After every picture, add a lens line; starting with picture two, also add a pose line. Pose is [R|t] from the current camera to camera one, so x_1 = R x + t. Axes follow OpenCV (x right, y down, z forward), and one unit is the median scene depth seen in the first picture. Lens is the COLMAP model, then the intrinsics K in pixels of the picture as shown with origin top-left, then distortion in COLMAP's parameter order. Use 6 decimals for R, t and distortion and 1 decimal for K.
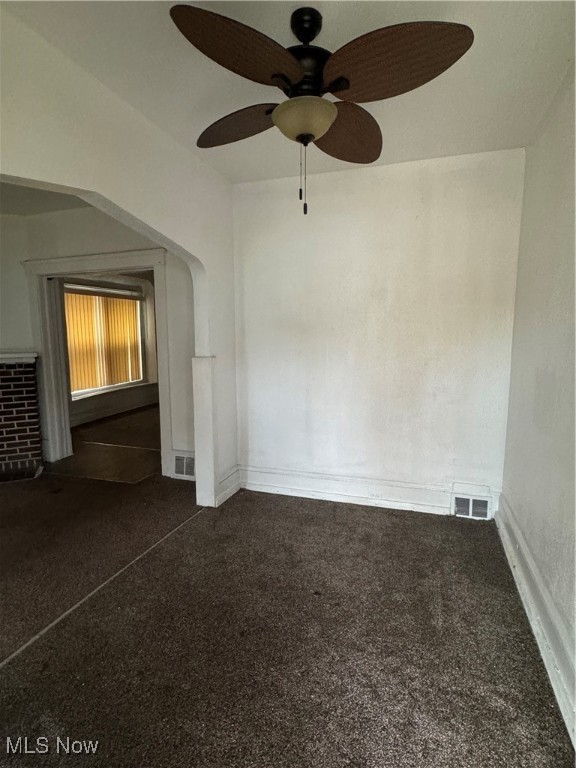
lens RADIAL K [[399.0, 0, 288.0], [0, 399.0, 384.0], [0, 0, 1]] dist [0.017289, -0.000036]
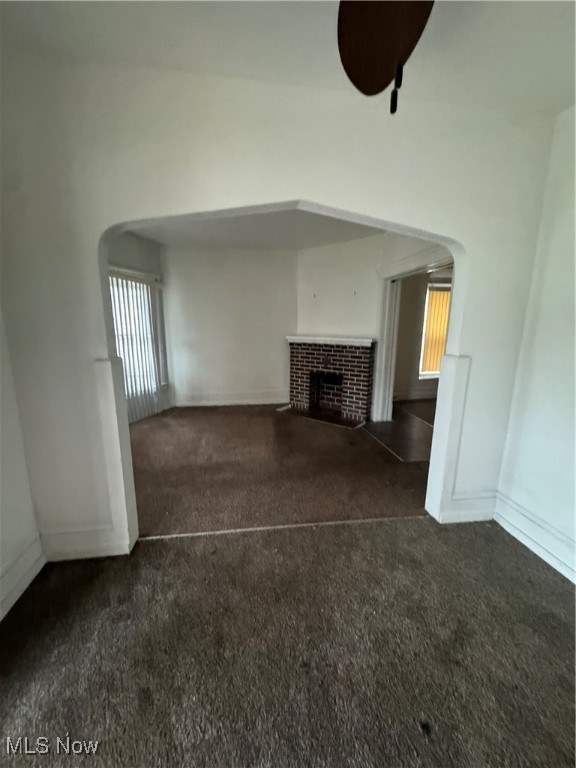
lens RADIAL K [[306.1, 0, 289.4], [0, 306.1, 382.6], [0, 0, 1]] dist [-0.000128, -0.000059]
pose [[0.460923, 0.182742, -0.868421, 0.154184], [-0.125454, 0.982159, 0.140090, -0.042360], [0.878528, 0.044376, 0.475626, 0.268270]]
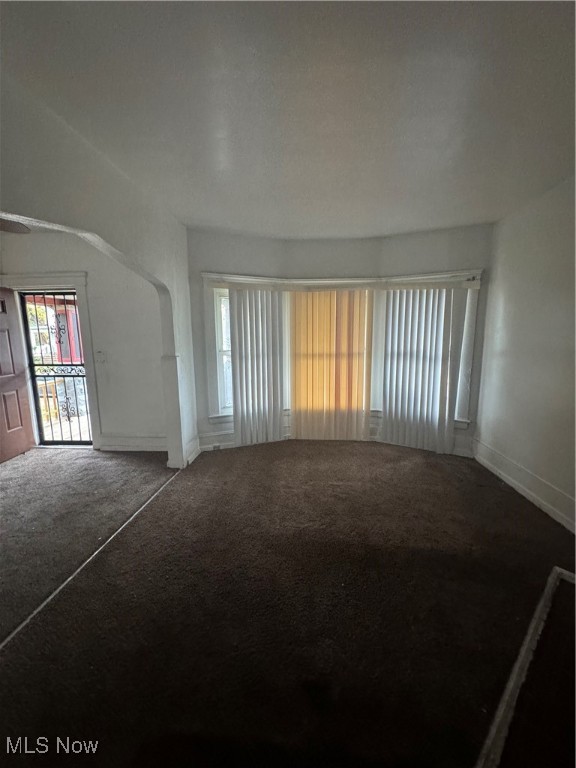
lens RADIAL K [[306.1, 0, 289.4], [0, 306.1, 382.6], [0, 0, 1]] dist [-0.000128, -0.000059]
pose [[-0.967870, 0.047817, -0.246864, -0.409131], [-0.021162, 0.962780, 0.269458, -0.130077], [0.250561, 0.266024, -0.930833, 1.029103]]
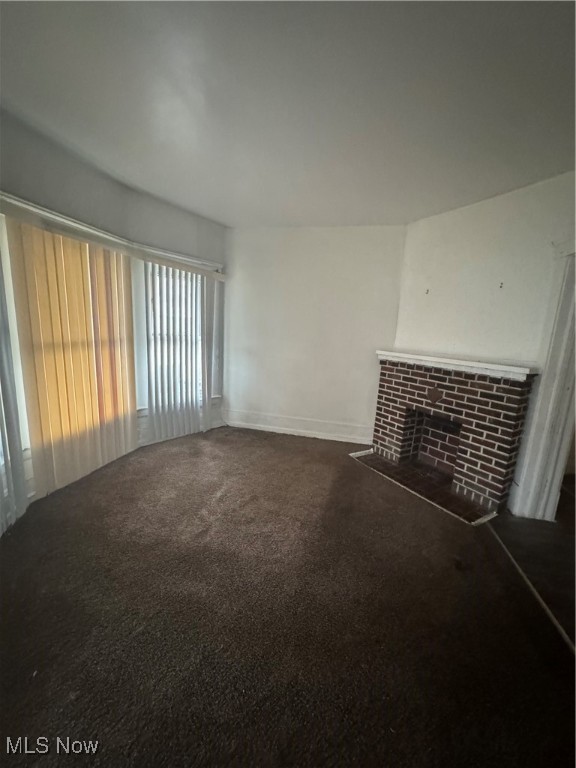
lens RADIAL K [[306.1, 0, 289.4], [0, 306.1, 382.6], [0, 0, 1]] dist [-0.000128, -0.000059]
pose [[0.095544, 0.193729, -0.976392, -0.124536], [-0.185106, 0.967228, 0.173797, -0.066421], [0.978063, 0.164131, 0.128273, 0.496153]]
